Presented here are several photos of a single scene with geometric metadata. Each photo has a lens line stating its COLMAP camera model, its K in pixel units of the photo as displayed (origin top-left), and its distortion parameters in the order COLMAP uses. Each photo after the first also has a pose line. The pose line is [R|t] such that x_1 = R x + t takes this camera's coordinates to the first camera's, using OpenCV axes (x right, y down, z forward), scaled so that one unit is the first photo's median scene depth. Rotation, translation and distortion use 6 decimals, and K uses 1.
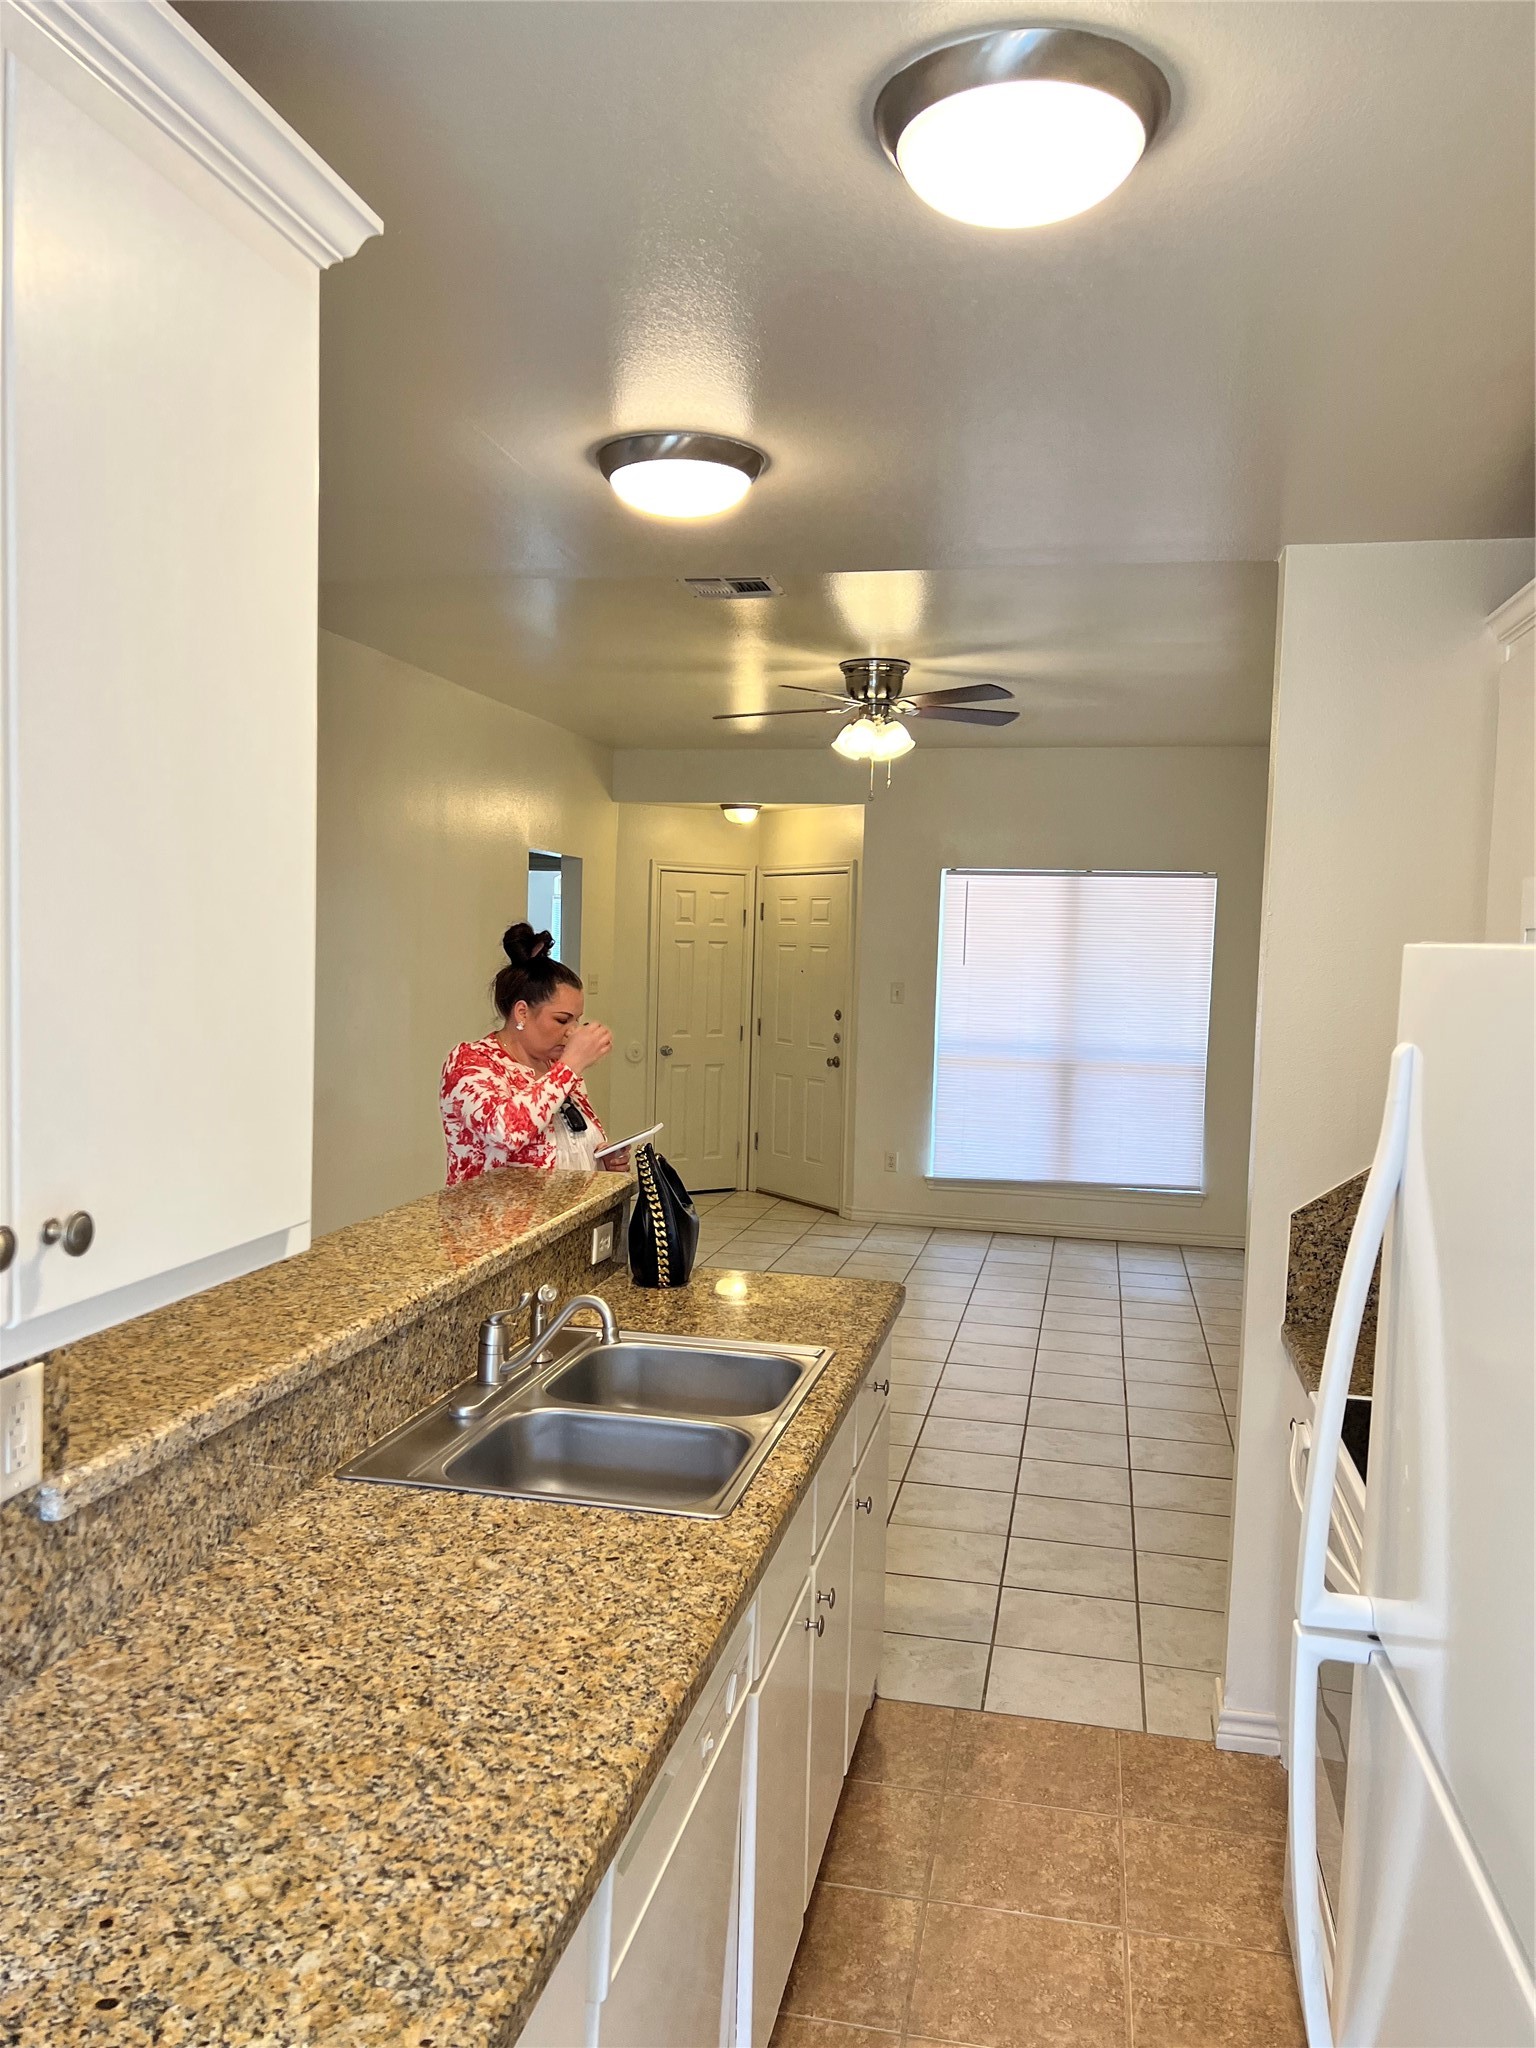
lens RADIAL K [[1549.6, 0, 768.1], [0, 1549.6, 1025.3], [0, 0, 1]] dist [0.040529, -0.016698]
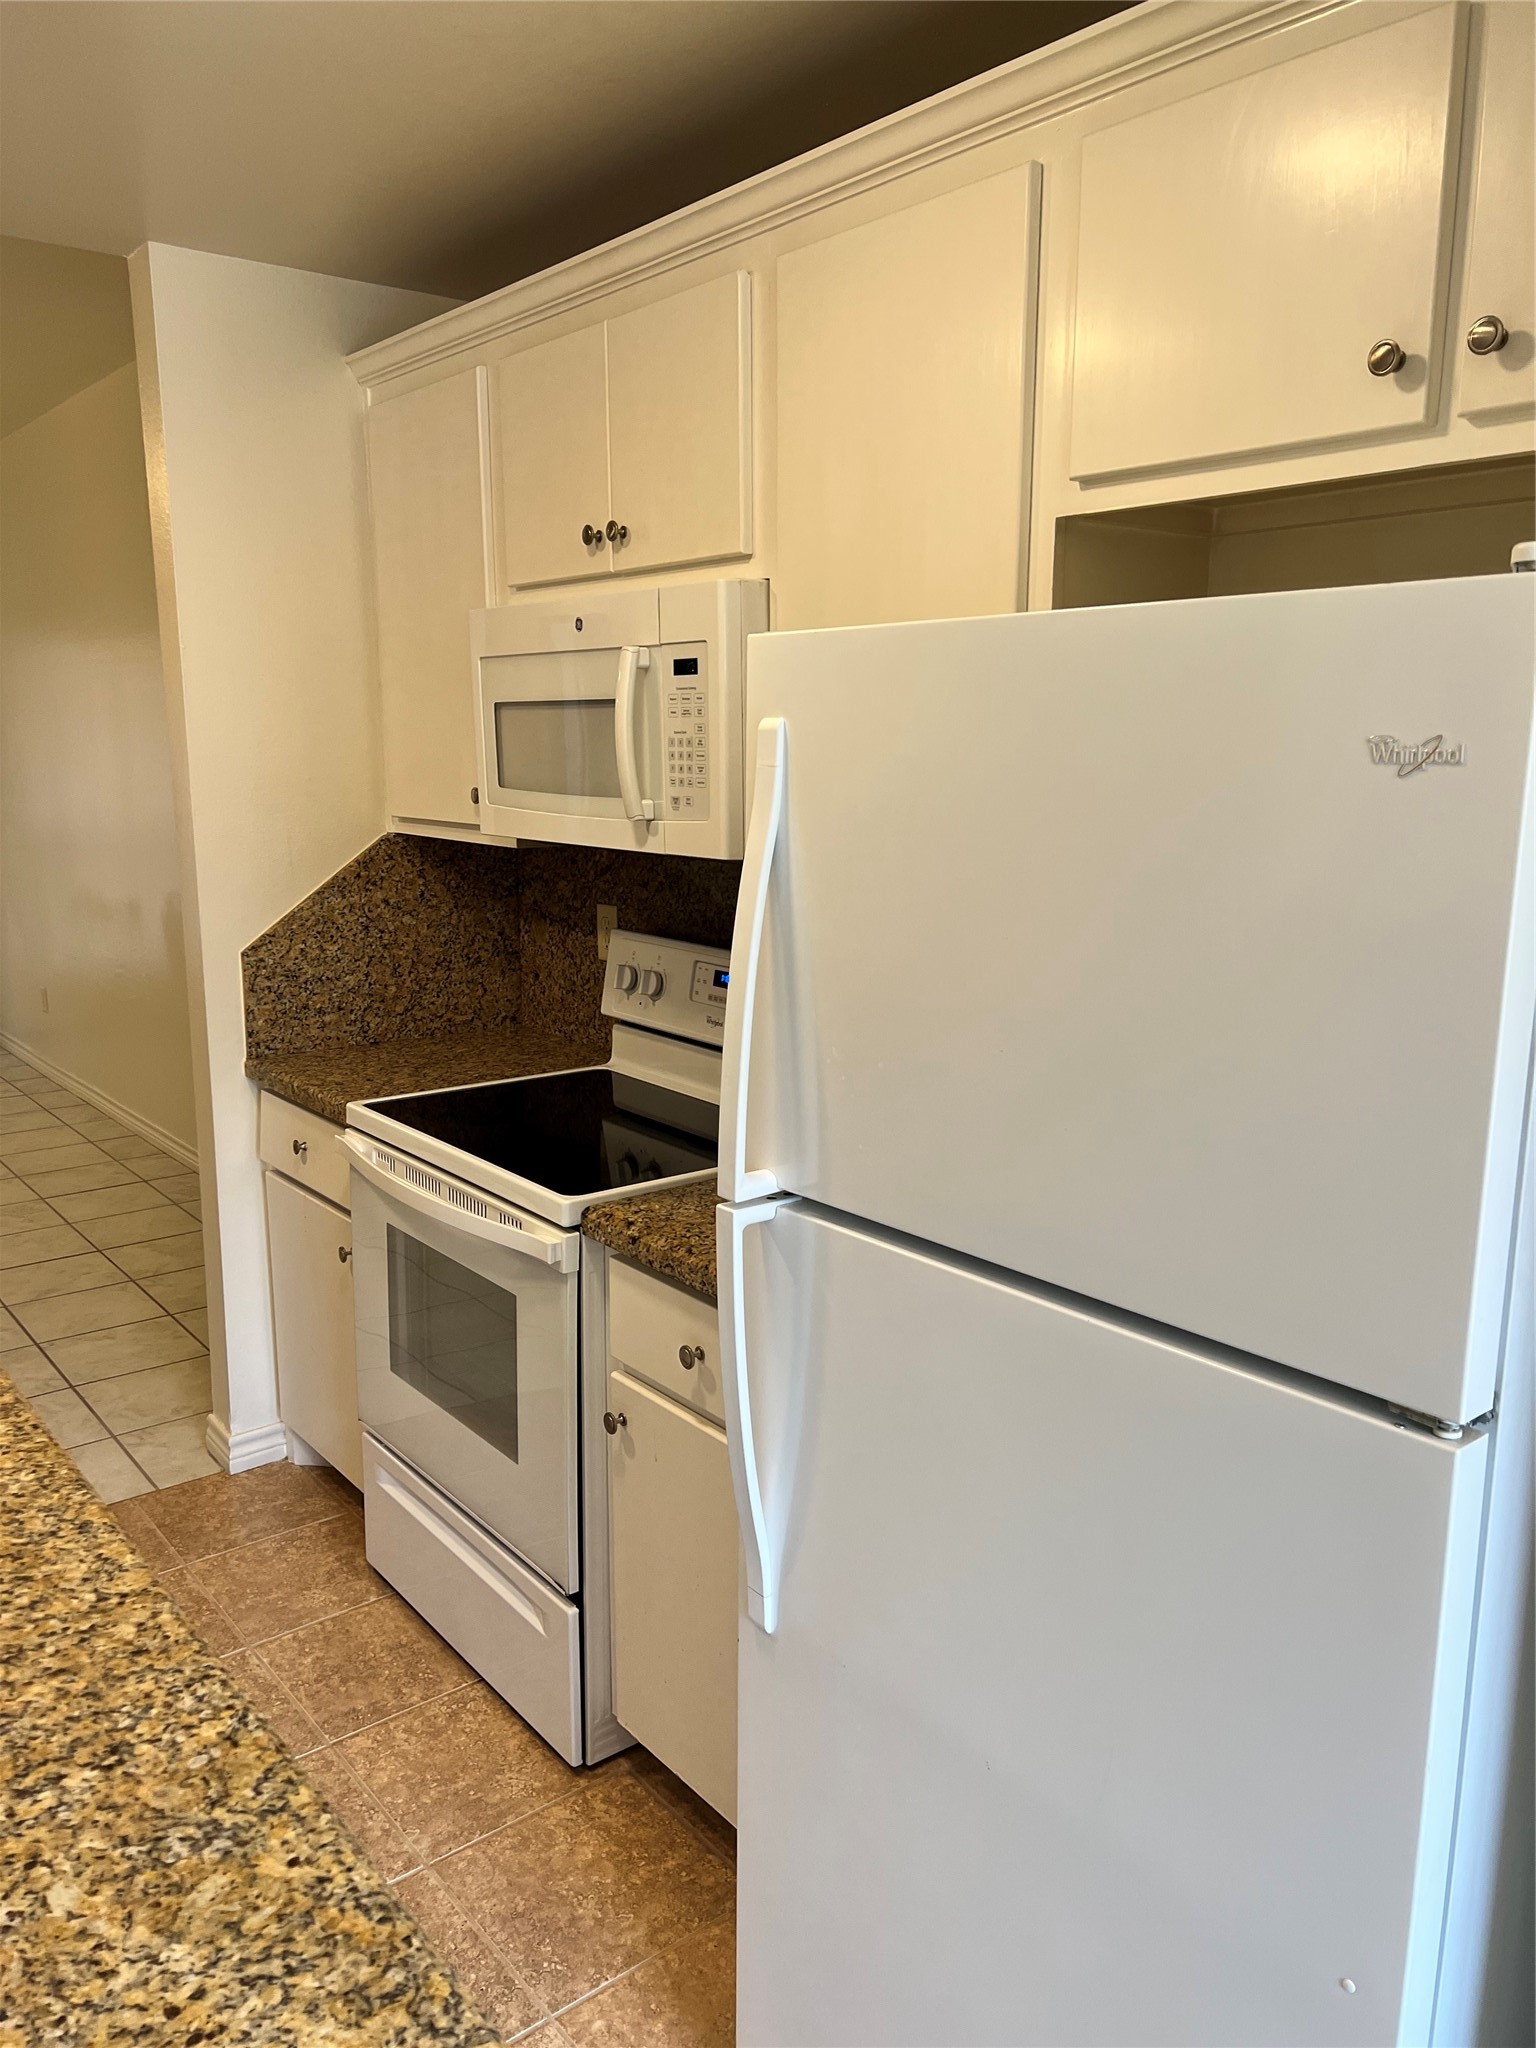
lens RADIAL K [[1549.6, 0, 764.4], [0, 1549.6, 1022.8], [0, 0, 1]] dist [0.040529, -0.016698]
pose [[0.643165, -0.169927, 0.746635, -0.546693], [0.064431, 0.983617, 0.168361, 0.046407], [-0.763012, -0.060177, 0.643577, 0.228049]]
